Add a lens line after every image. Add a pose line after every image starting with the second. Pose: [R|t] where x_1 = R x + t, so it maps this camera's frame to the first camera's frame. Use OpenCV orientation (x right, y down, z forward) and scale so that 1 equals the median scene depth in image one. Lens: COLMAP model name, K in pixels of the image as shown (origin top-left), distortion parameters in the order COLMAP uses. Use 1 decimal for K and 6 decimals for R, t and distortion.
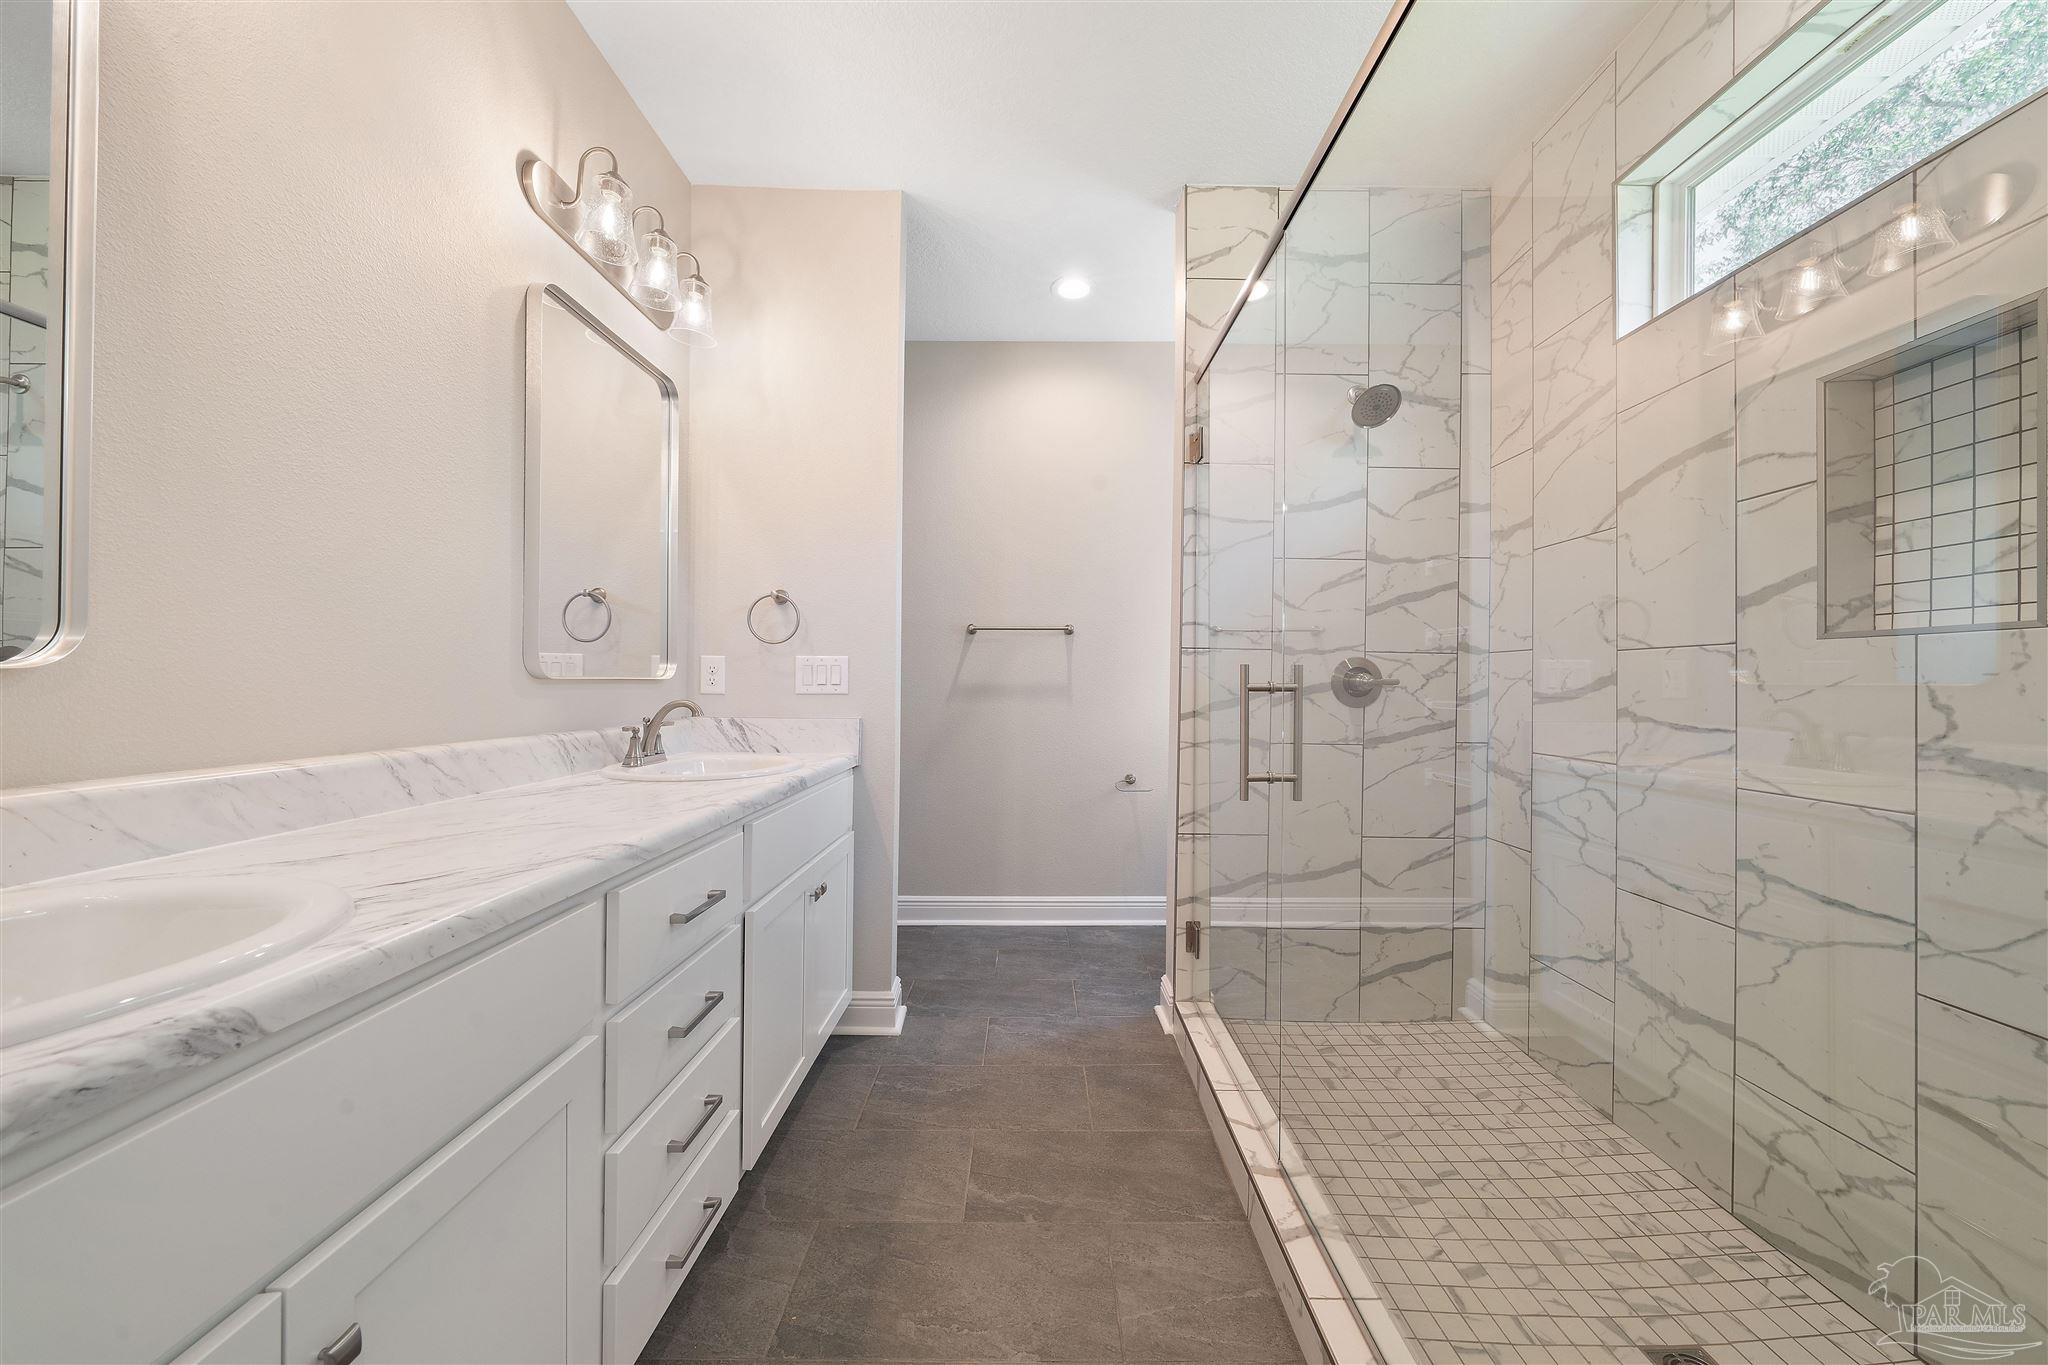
lens RADIAL K [[695.2, 0, 1030.7], [0, 695.2, 680.3], [0, 0, 1]] dist [-0.002378, -0.000267]
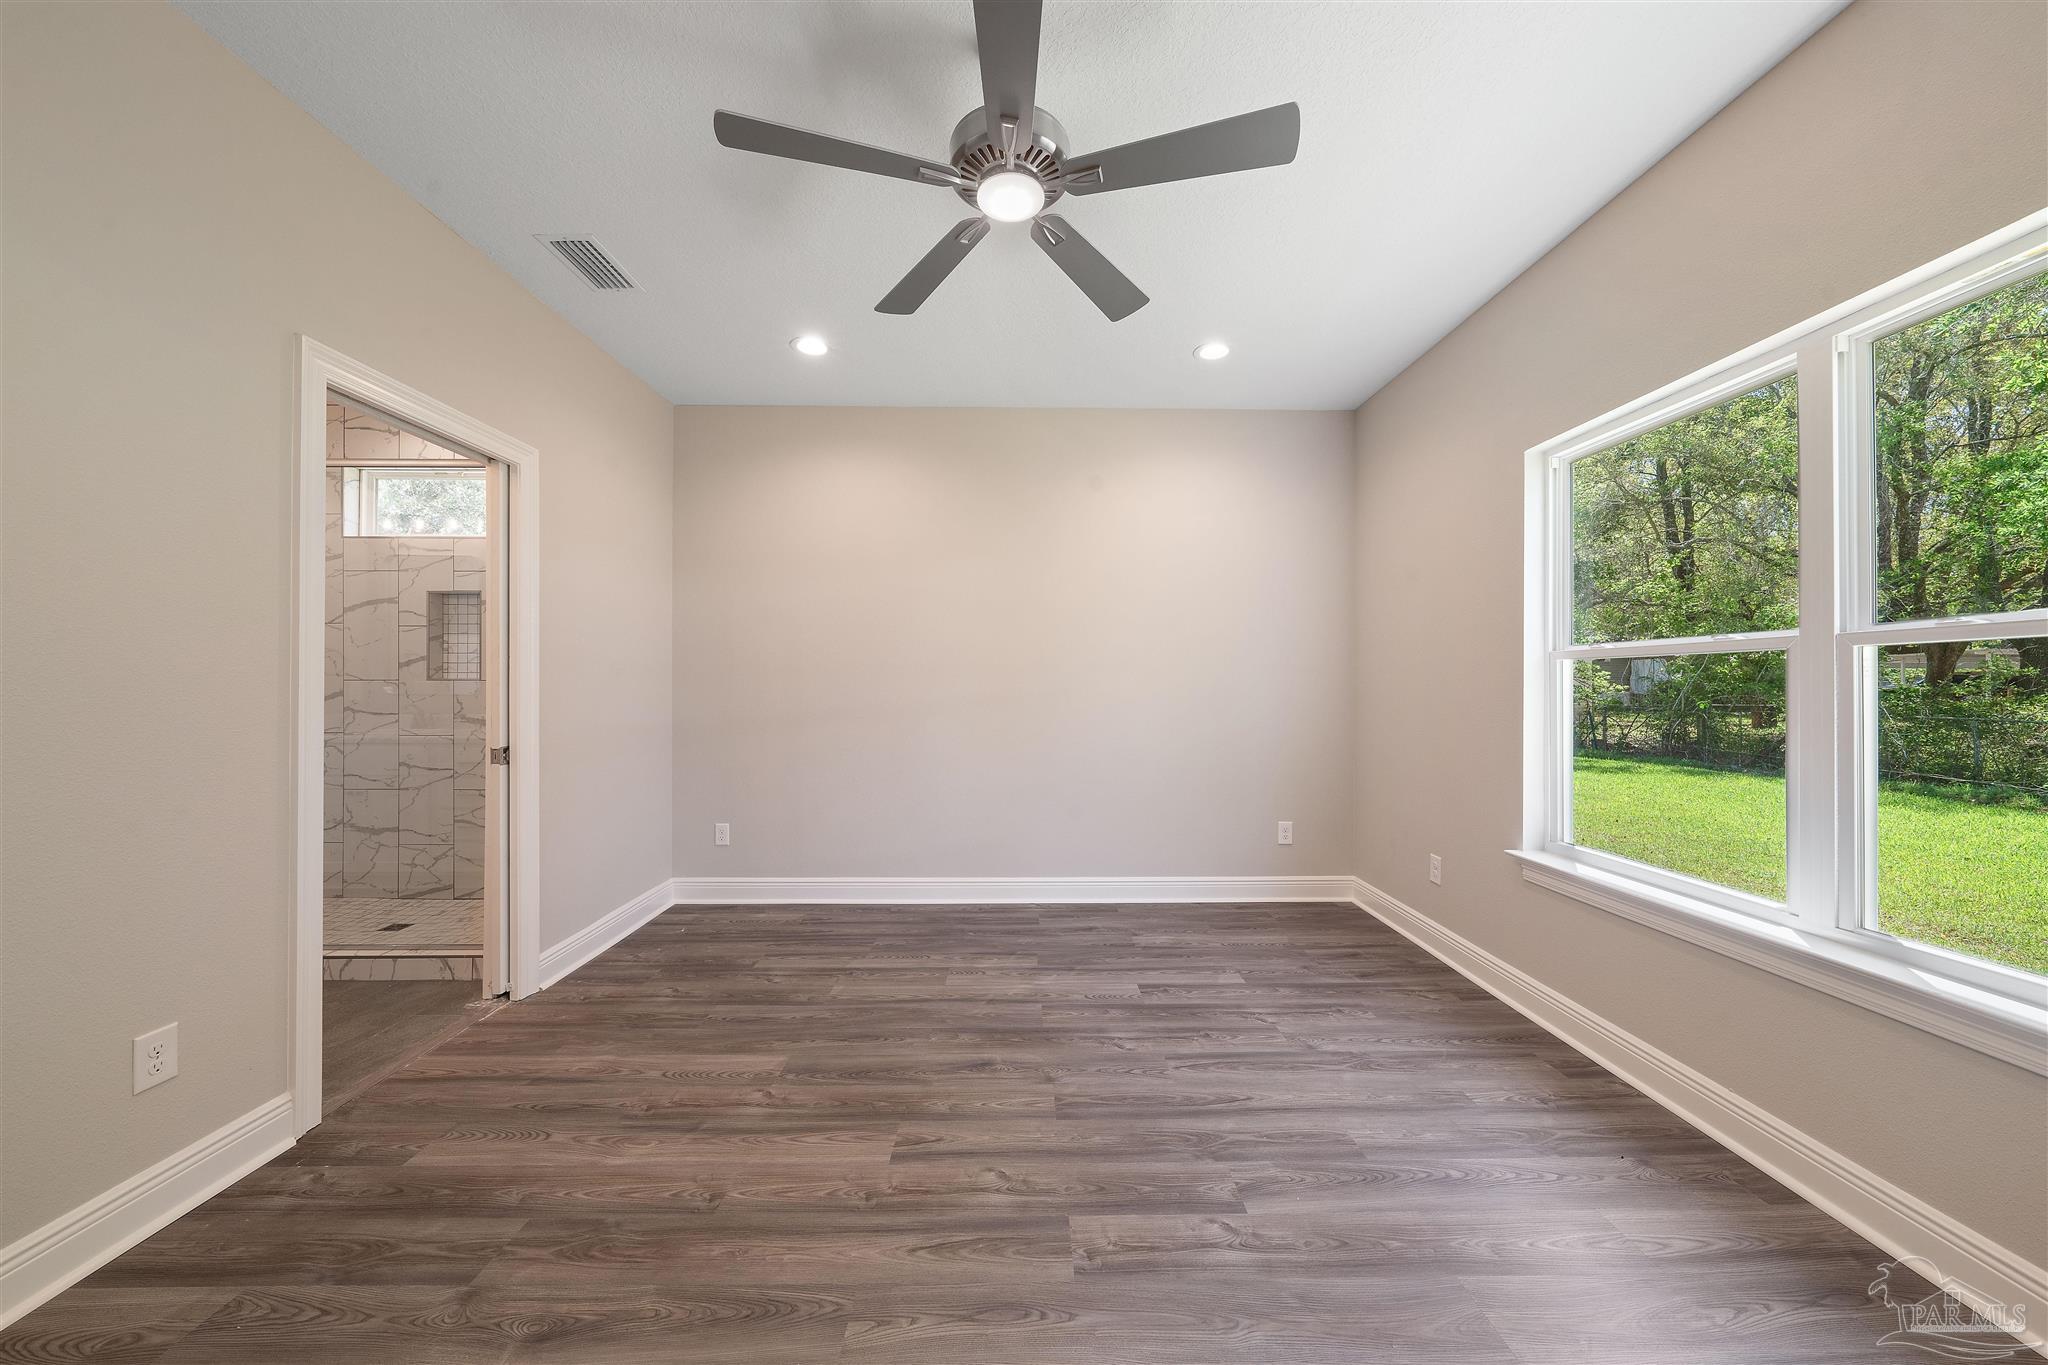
lens RADIAL K [[695.2, 0, 1036.1], [0, 695.2, 686.7], [0, 0, 1]] dist [-0.002378, -0.000267]
pose [[-0.016509, -0.010172, 0.999812, -1.615879], [-0.008771, 0.999911, 0.010028, -0.076107], [-0.999825, -0.008604, -0.016597, -1.342284]]
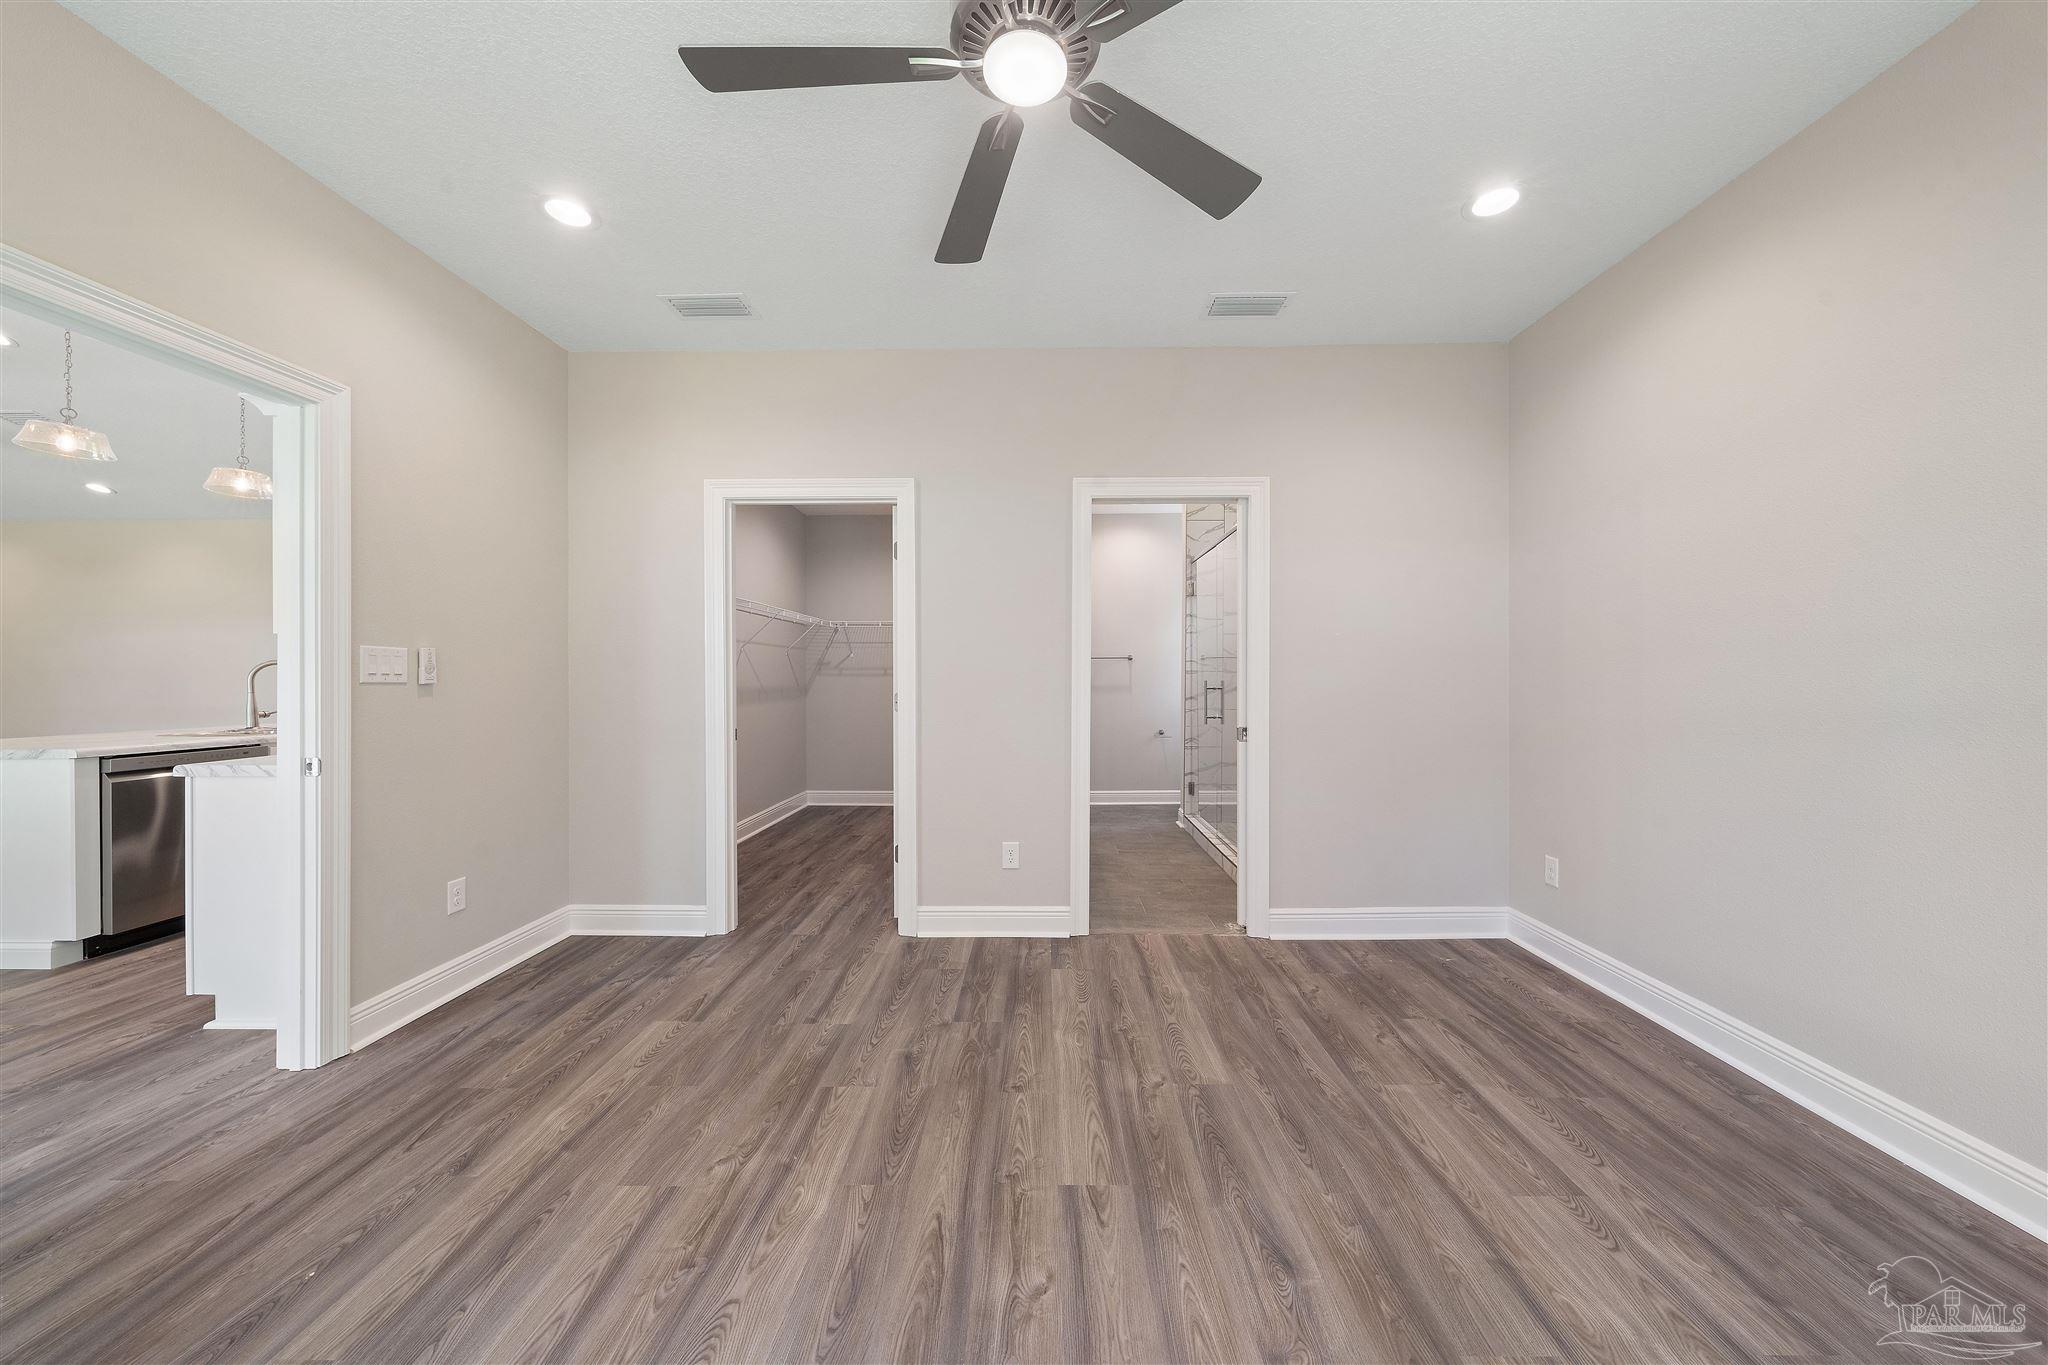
lens RADIAL K [[695.2, 0, 1026.4], [0, 695.2, 677.9], [0, 0, 1]] dist [-0.002378, -0.000267]
pose [[0.999775, -0.010263, -0.018583, -0.457545], [0.010389, 0.999924, 0.006692, -0.069446], [0.018513, -0.006884, 0.999805, -2.228410]]
